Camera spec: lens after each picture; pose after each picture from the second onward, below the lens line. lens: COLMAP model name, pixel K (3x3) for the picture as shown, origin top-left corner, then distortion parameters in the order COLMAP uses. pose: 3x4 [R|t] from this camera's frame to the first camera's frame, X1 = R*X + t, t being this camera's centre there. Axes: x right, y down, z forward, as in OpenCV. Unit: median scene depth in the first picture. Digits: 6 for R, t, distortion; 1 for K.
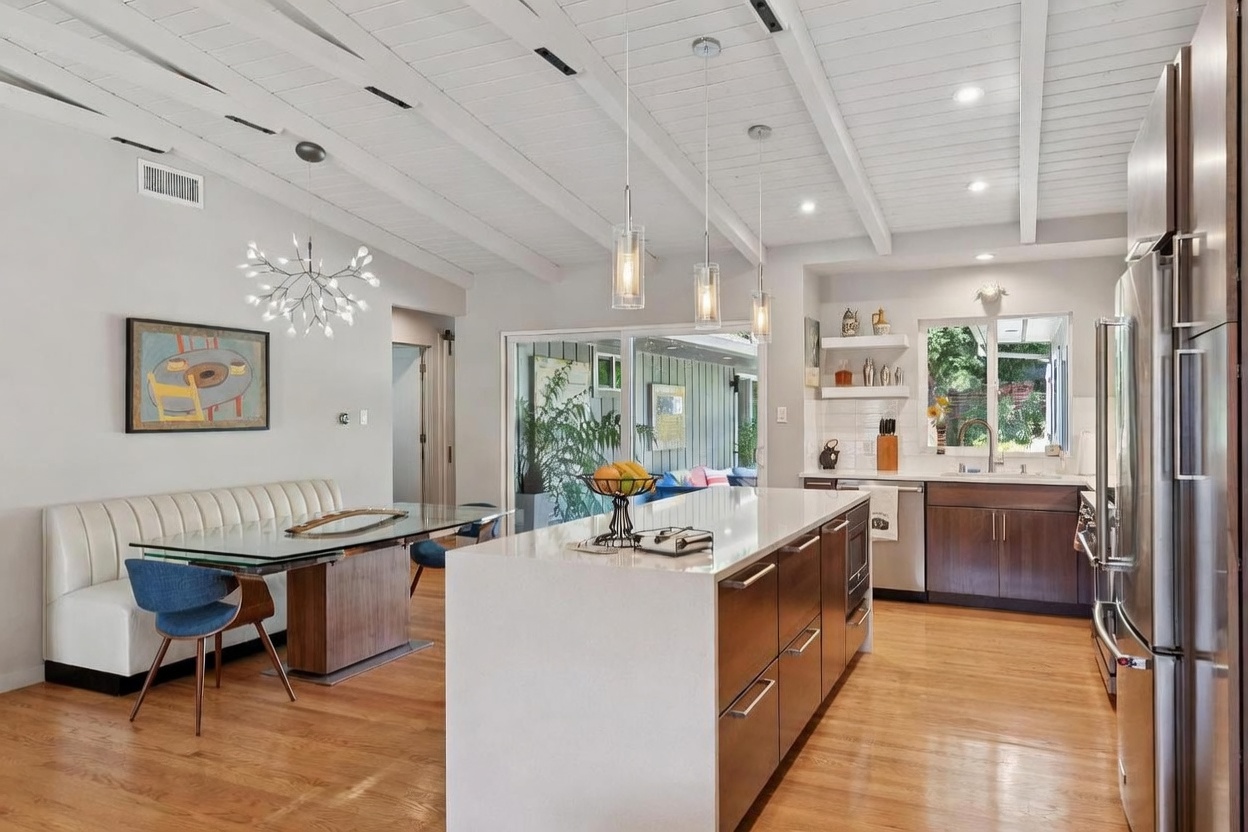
lens RADIAL K [[842.1, 0, 614.4], [0, 842.1, 420.5], [0, 0, 1]] dist [-0.000102, 0.001489]
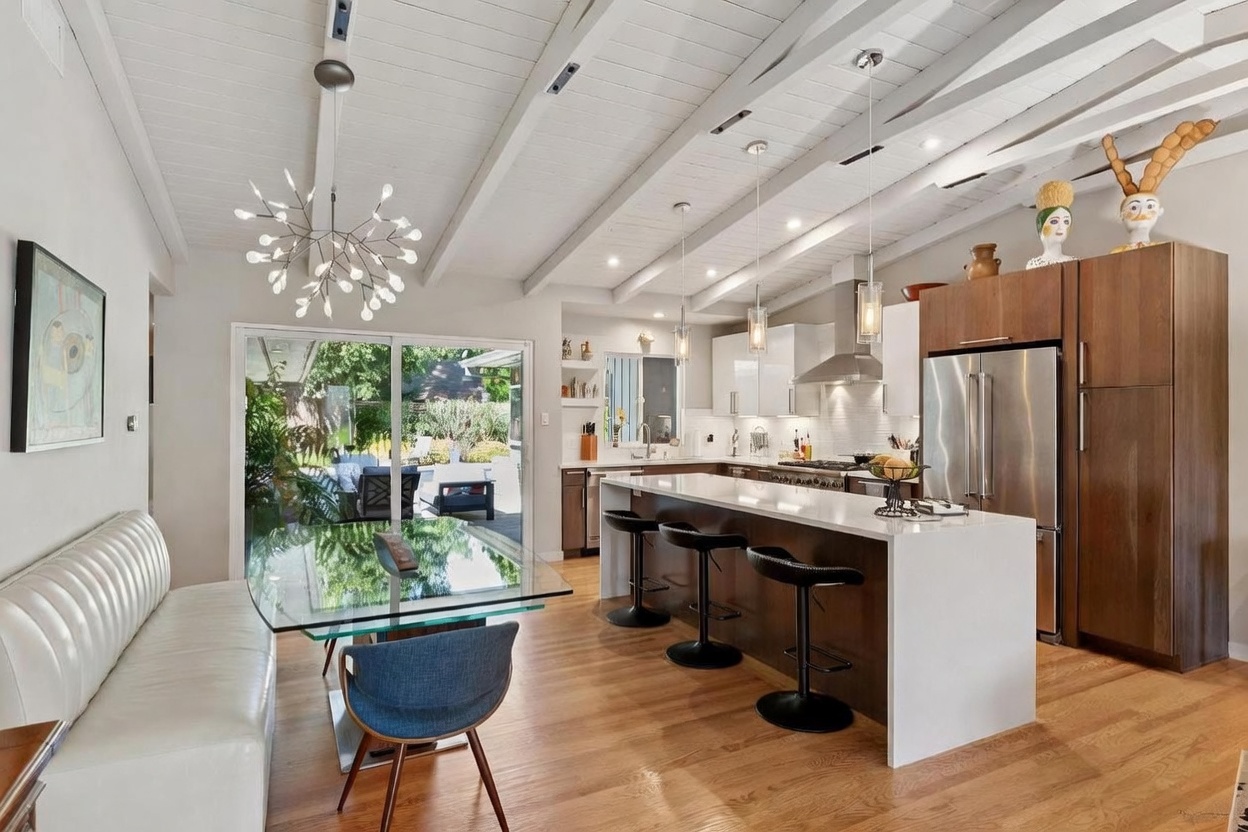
lens RADIAL K [[671.6, 0, 610.6], [0, 671.6, 410.4], [0, 0, 1]] dist [0.004472, 0.000283]
pose [[0.614371, 0.010735, 0.788944, -0.575955], [0.003497, 0.999861, -0.016328, -0.003003], [-0.789009, 0.012790, 0.614248, 0.339405]]
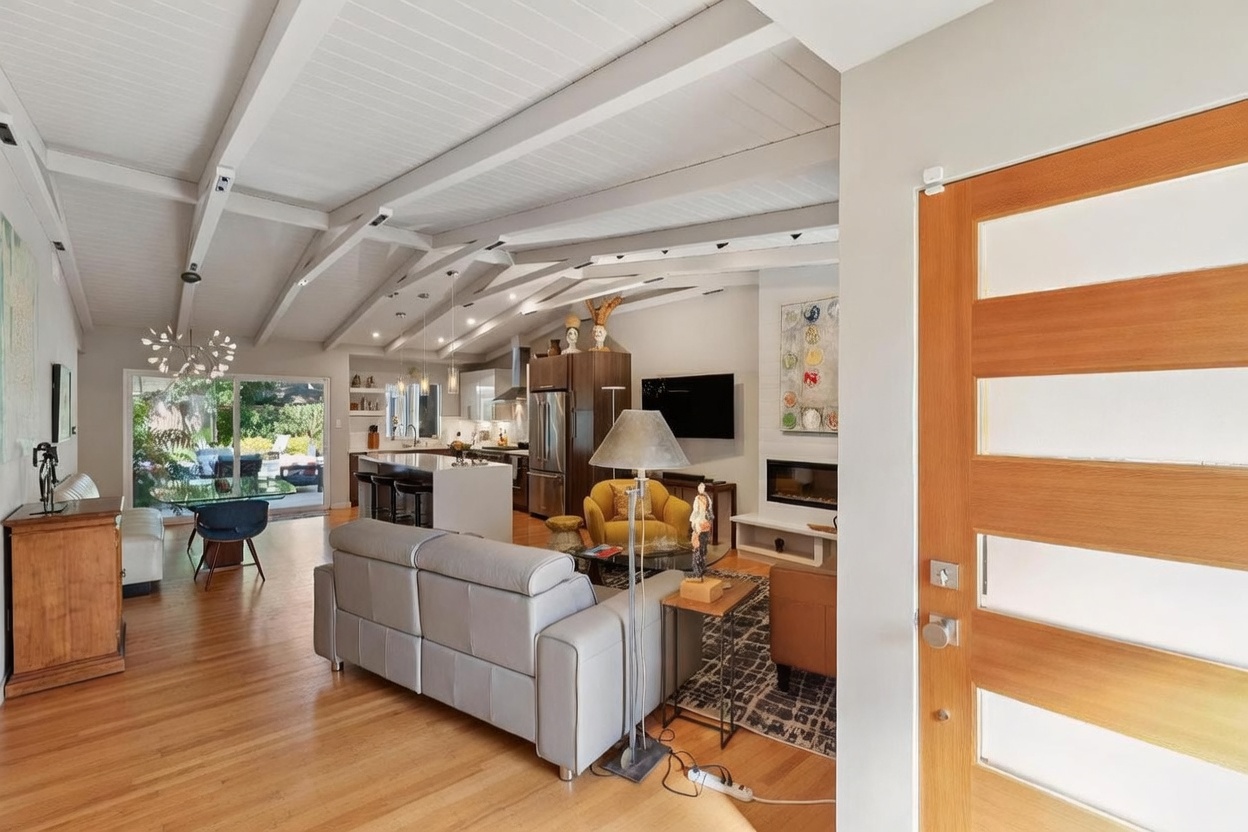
lens RADIAL K [[563.5, 0, 623.2], [0, 563.5, 417.8], [0, 0, 1]] dist [-0.007843, 0.000123]
pose [[0.393392, -0.002397, 0.919368, -0.891207], [0.008064, 0.999967, -0.000843, -0.015401], [-0.919335, 0.007745, 0.393398, -0.230125]]
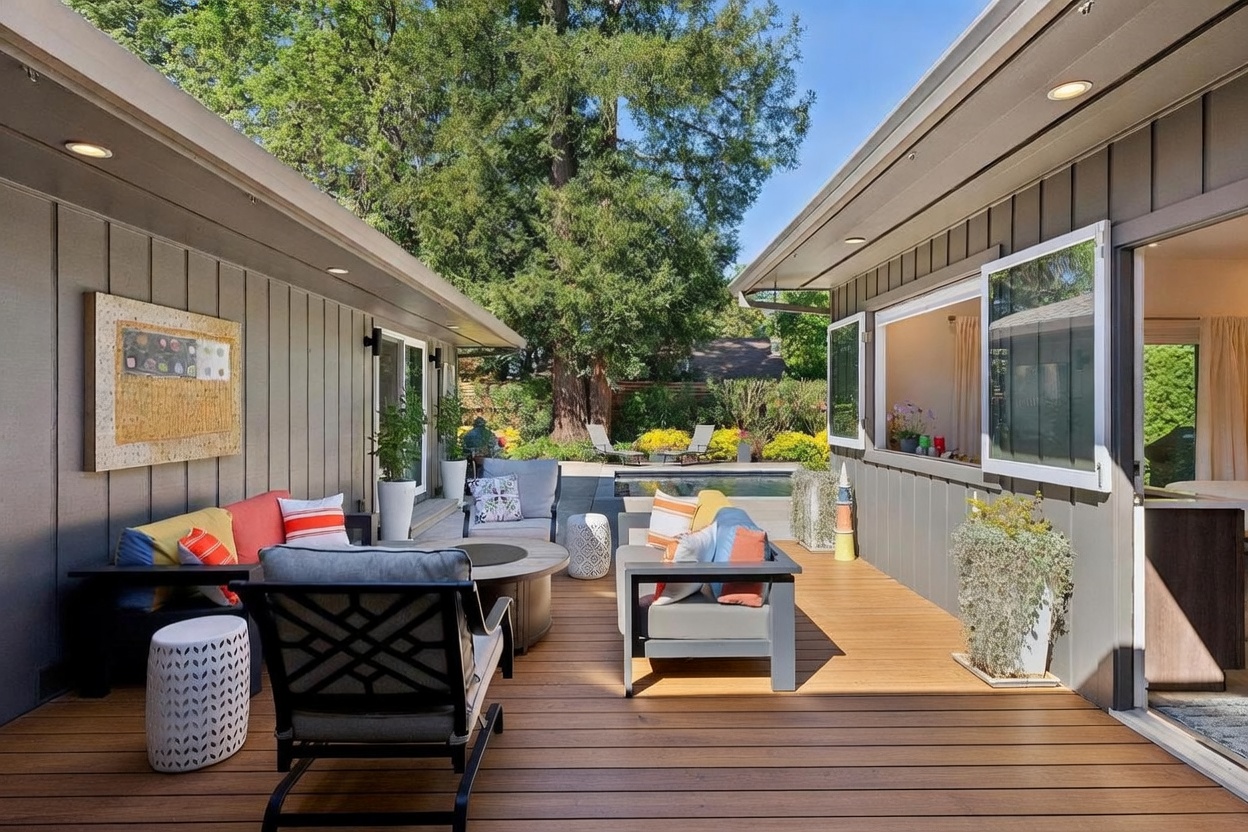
lens RADIAL K [[622.2, 0, 619.3], [0, 622.2, 411.8], [0, 0, 1]] dist [0.004940, -0.000882]
pose [[0.897555, 0.000513, 0.440901, 0.252524], [-0.001554, 0.999997, 0.002000, 0.015967], [-0.440899, -0.002480, 0.897553, 1.244148]]
